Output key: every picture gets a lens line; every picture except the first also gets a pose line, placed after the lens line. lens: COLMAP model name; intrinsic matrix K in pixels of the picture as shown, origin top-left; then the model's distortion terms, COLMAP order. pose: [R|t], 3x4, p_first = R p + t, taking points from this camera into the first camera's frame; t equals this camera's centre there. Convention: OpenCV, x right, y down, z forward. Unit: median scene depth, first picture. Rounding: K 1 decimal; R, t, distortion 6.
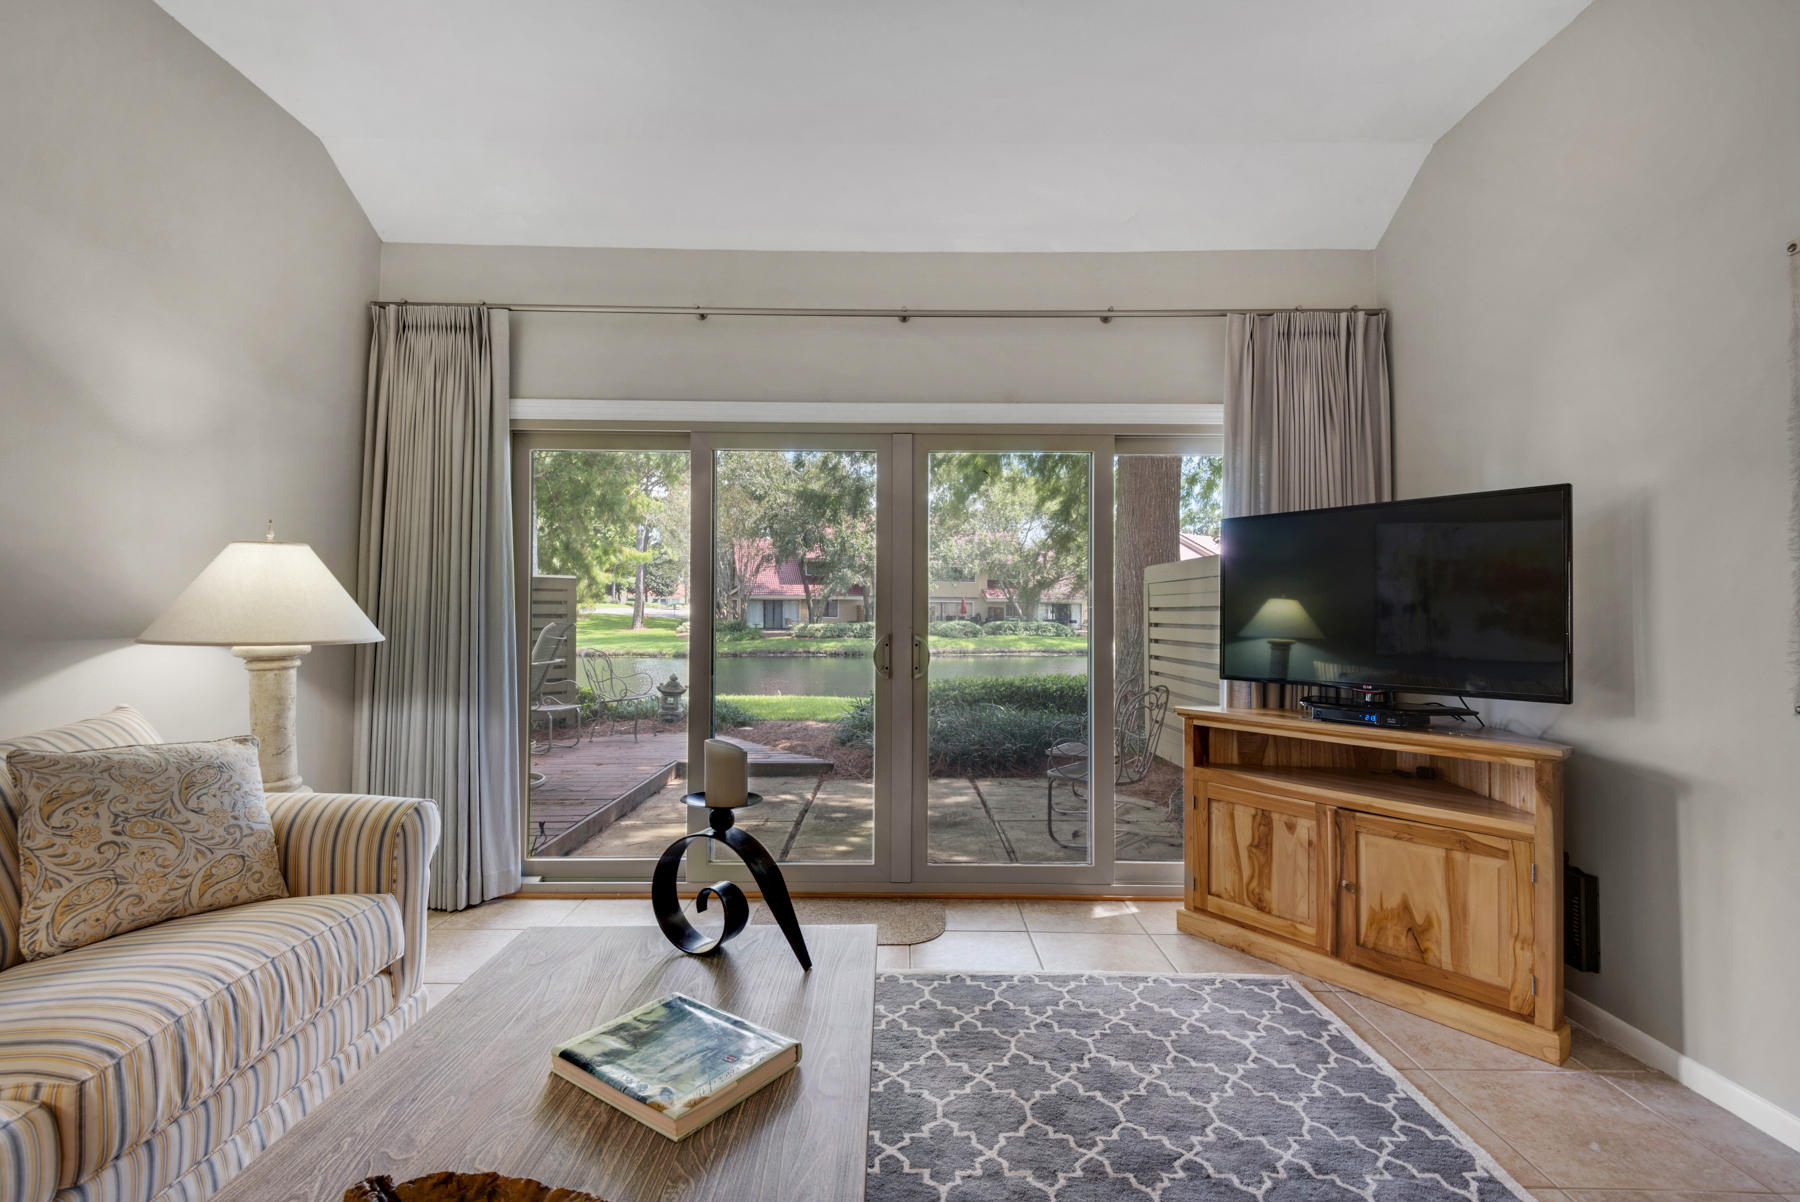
lens RADIAL K [[814.1, 0, 897.6], [0, 814.1, 606.0], [0, 0, 1]] dist [0.037670, -0.022755]
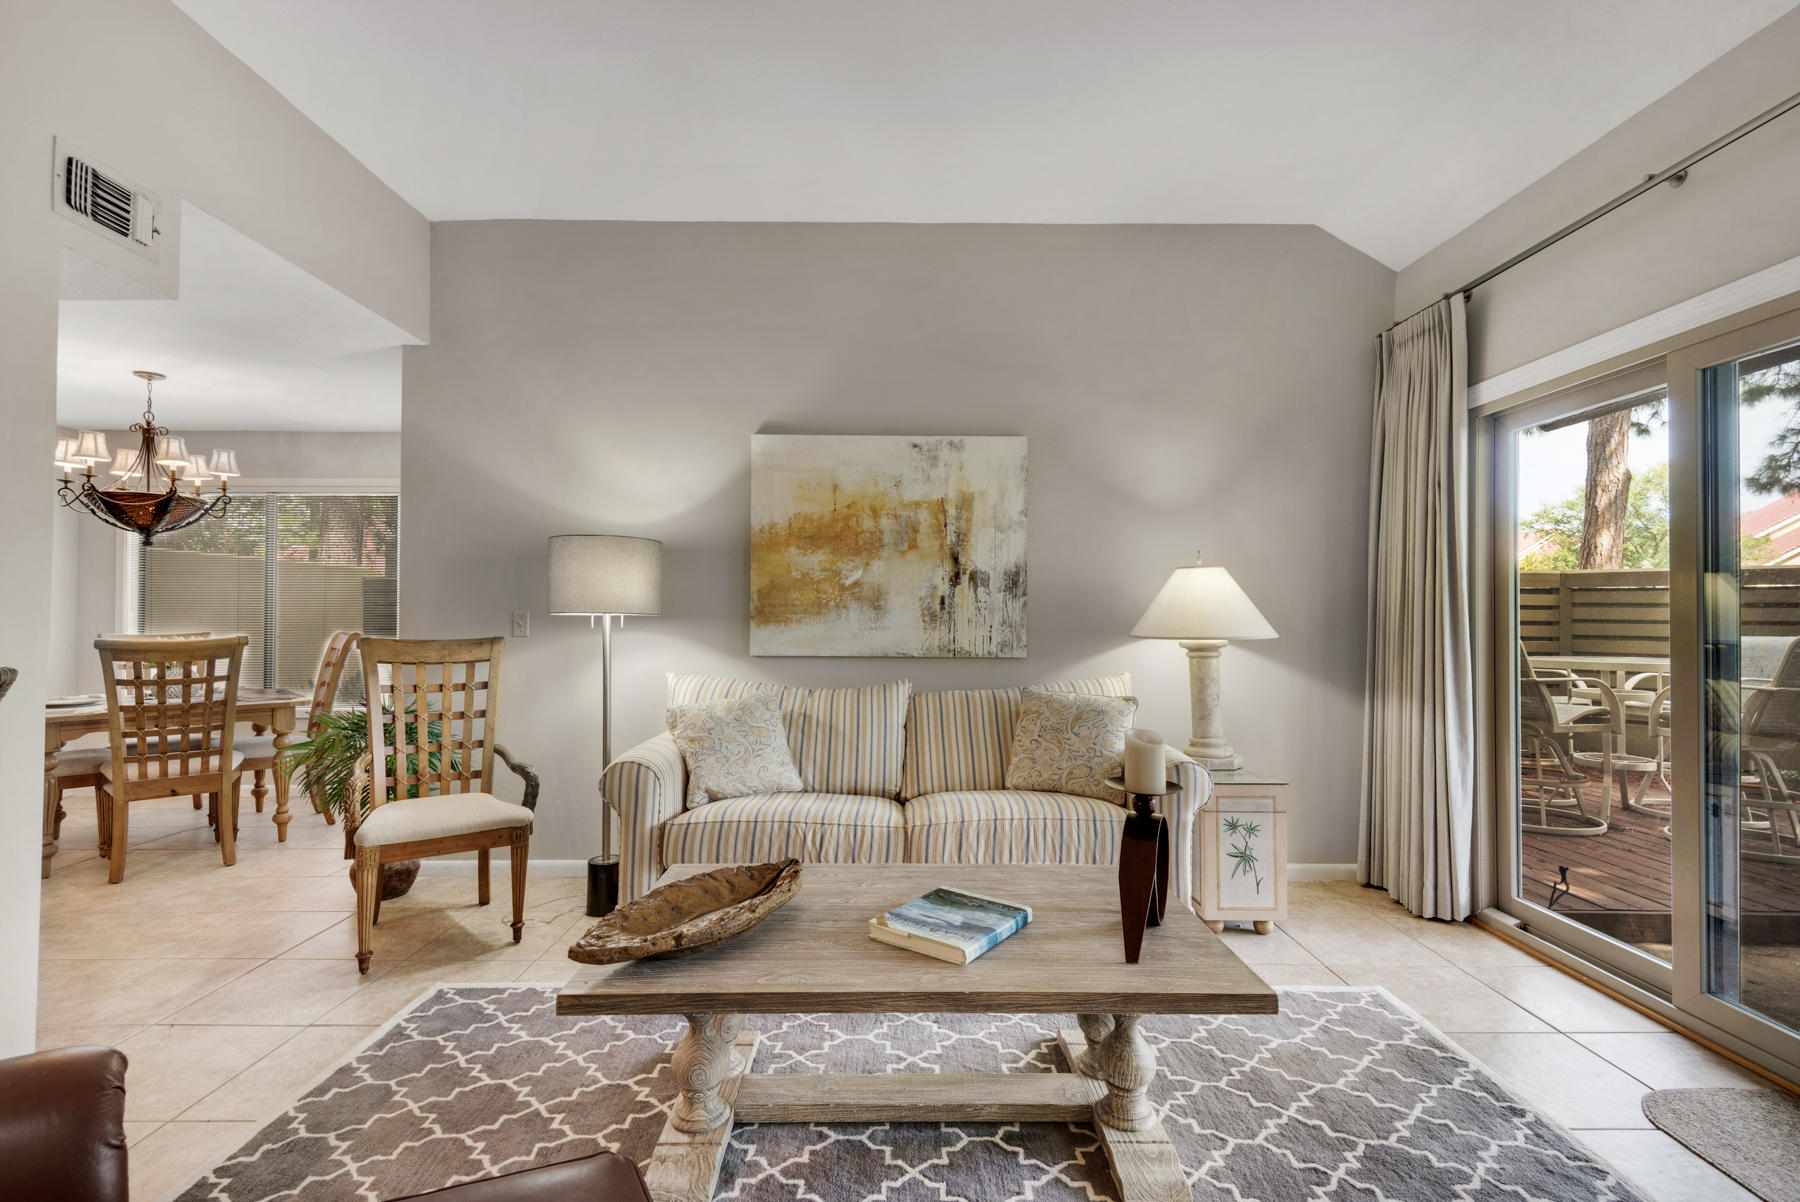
lens RADIAL K [[814.1, 0, 897.6], [0, 814.1, 606.0], [0, 0, 1]] dist [0.037670, -0.022755]
pose [[-0.001829, -0.023531, -0.999721, 0.554263], [0.007181, 0.999697, -0.023543, 0.016553], [0.999973, -0.007222, -0.001659, 0.436411]]
